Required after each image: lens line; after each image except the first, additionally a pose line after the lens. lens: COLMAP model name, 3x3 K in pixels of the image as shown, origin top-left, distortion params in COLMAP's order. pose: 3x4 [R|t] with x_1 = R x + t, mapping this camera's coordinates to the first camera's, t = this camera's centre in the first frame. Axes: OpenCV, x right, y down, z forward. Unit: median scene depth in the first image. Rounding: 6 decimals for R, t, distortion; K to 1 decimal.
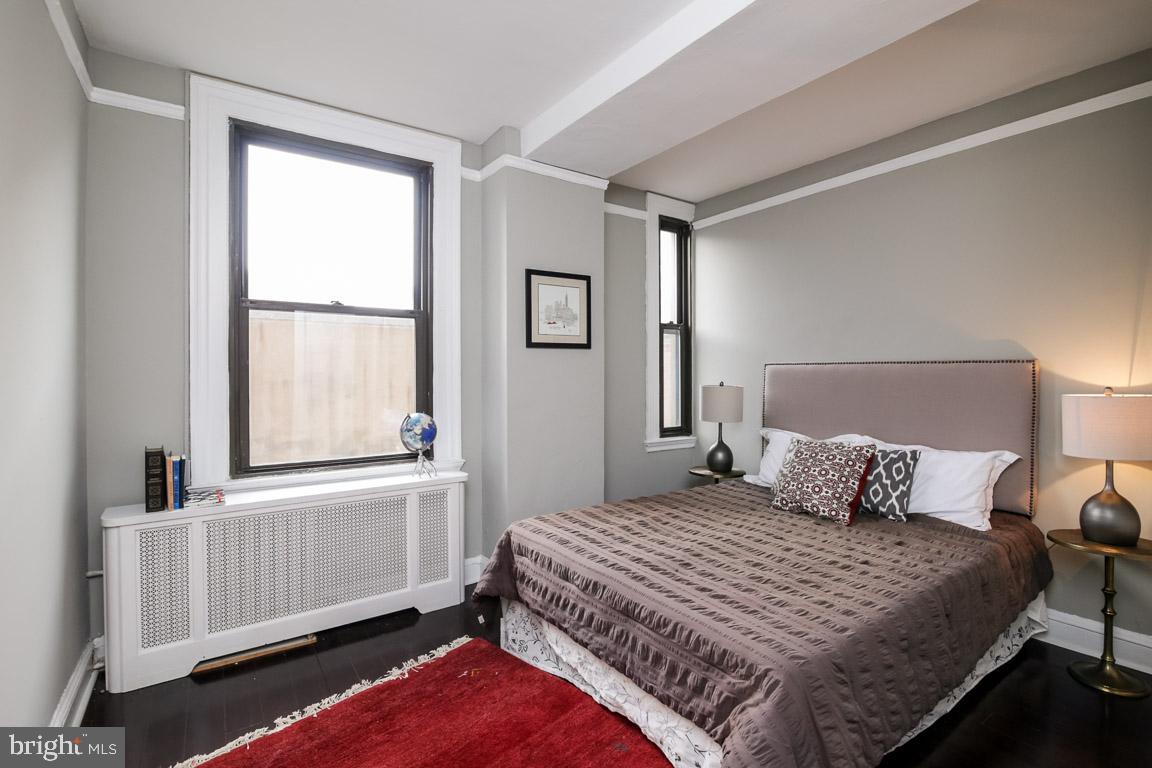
lens RADIAL K [[530.1, 0, 573.8], [0, 530.1, 373.5], [0, 0, 1]] dist [-0.022582, 0.000065]
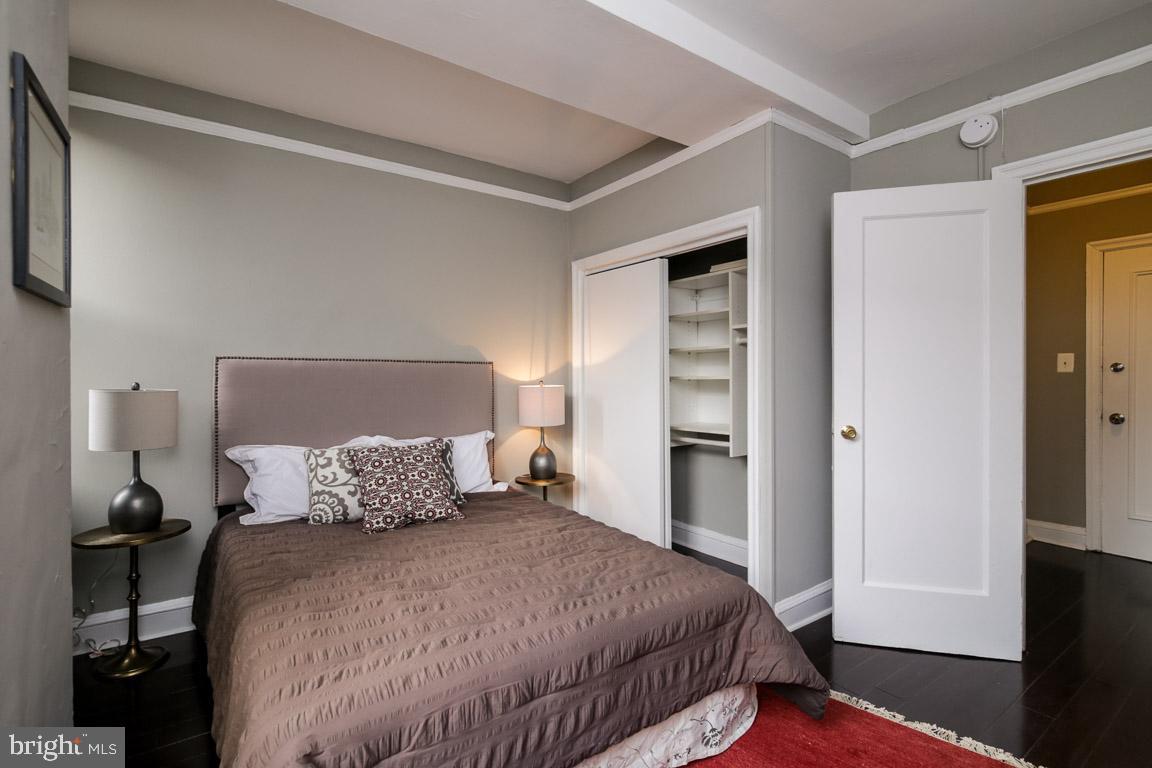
lens RADIAL K [[530.1, 0, 573.8], [0, 530.1, 373.5], [0, 0, 1]] dist [-0.022582, 0.000065]
pose [[-0.006180, 0.005718, 0.999965, -0.545479], [-0.001650, 0.999982, -0.005729, 0.011138], [-0.999980, -0.001685, -0.006170, 0.827905]]
